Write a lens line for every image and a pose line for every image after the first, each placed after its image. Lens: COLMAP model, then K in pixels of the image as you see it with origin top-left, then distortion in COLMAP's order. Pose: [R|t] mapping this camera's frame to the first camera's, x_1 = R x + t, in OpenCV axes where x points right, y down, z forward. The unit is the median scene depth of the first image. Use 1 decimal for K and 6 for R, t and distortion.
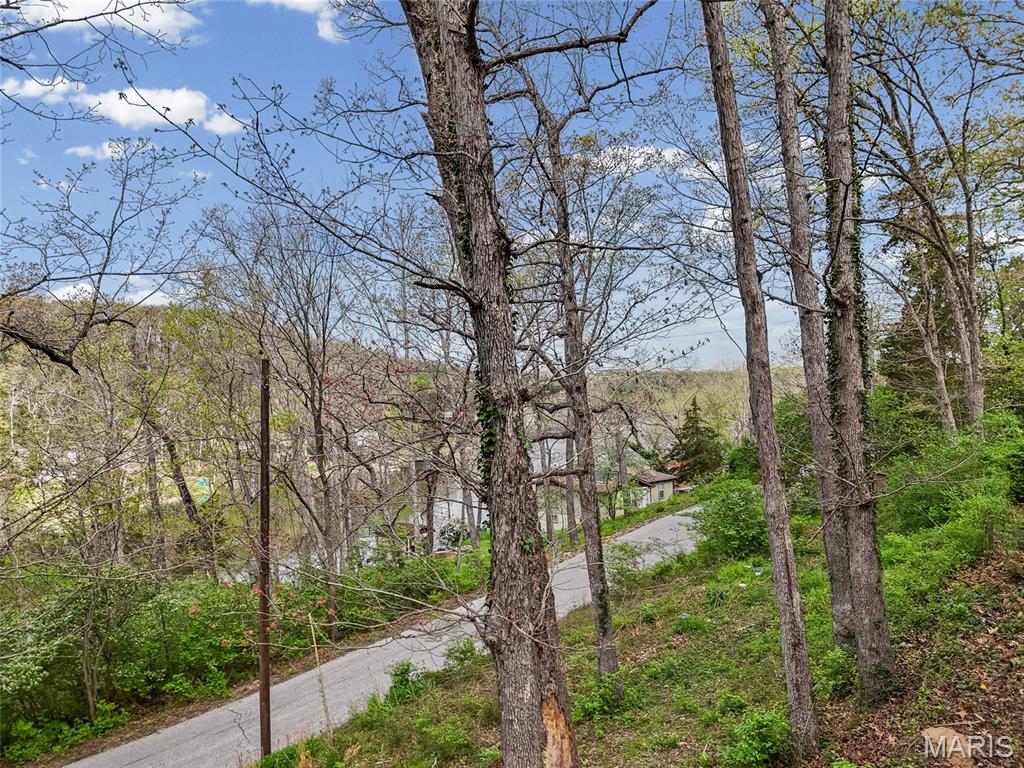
lens RADIAL K [[754.0, 0, 510.9], [0, 754.0, 395.9], [0, 0, 1]] dist [0.081454, -0.073551]
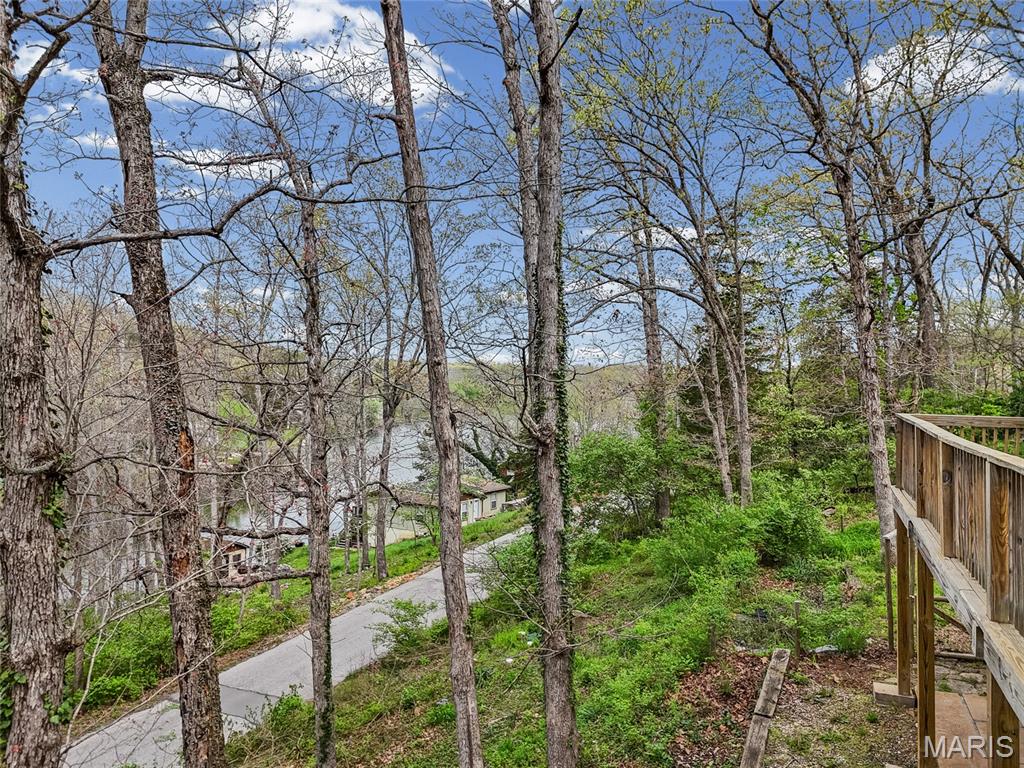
lens RADIAL K [[761.5, 0, 485.9], [0, 761.5, 359.4], [0, 0, 1]] dist [0.084185, -0.081071]
pose [[0.983256, 0.044765, 0.176647, 0.179962], [-0.034691, 0.997613, -0.059713, -0.164272], [-0.178899, 0.052585, 0.982461, 0.039631]]
